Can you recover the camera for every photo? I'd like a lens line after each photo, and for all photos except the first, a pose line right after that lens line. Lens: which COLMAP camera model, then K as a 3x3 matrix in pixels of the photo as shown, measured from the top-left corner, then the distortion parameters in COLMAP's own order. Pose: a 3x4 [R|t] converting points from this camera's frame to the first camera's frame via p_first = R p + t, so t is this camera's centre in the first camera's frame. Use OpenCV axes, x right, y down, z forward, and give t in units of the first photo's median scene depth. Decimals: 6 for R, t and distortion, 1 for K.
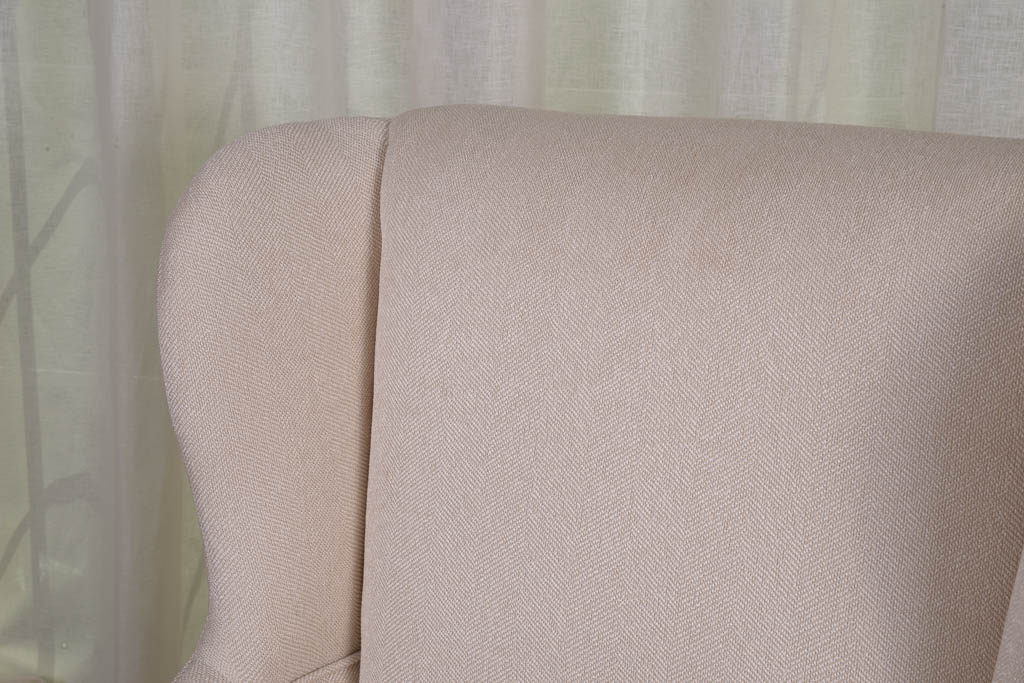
lens RADIAL K [[1786.2, 0, 505.7], [0, 1786.2, 339.7], [0, 0, 1]] dist [0.187652, 0.000000]
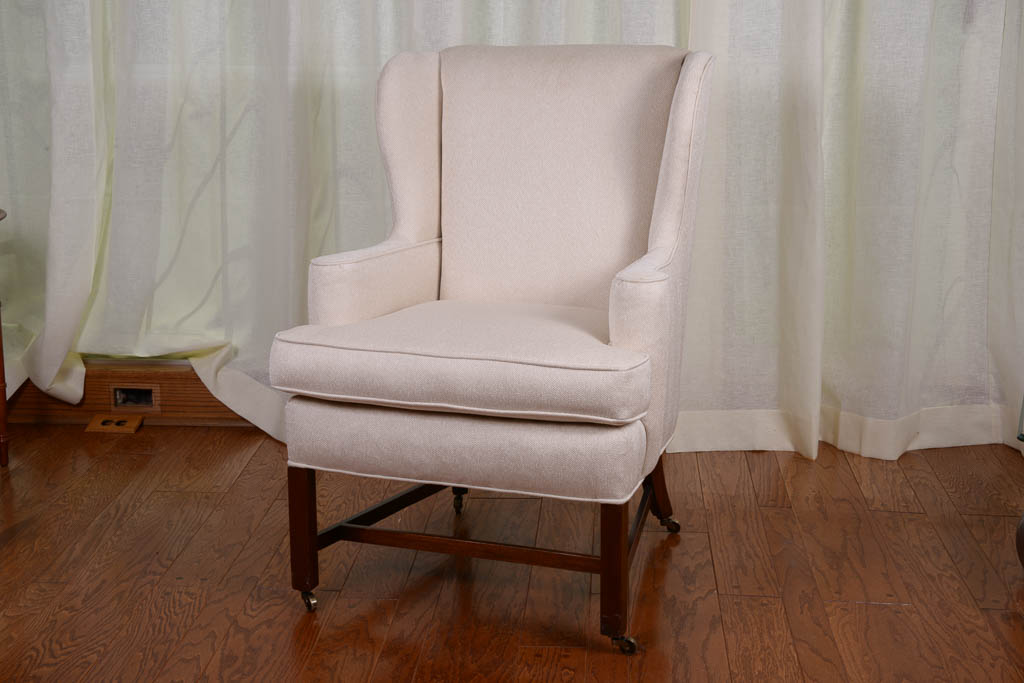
lens RADIAL K [[1417.2, 0, 502.9], [0, 1417.2, 343.1], [0, 0, 1]] dist [0.028545, 0.000000]
pose [[0.981416, -0.047609, 0.185894, -0.271113], [0.051738, 0.998509, -0.017419, 0.254553], [-0.184788, 0.026713, 0.982415, -0.801004]]
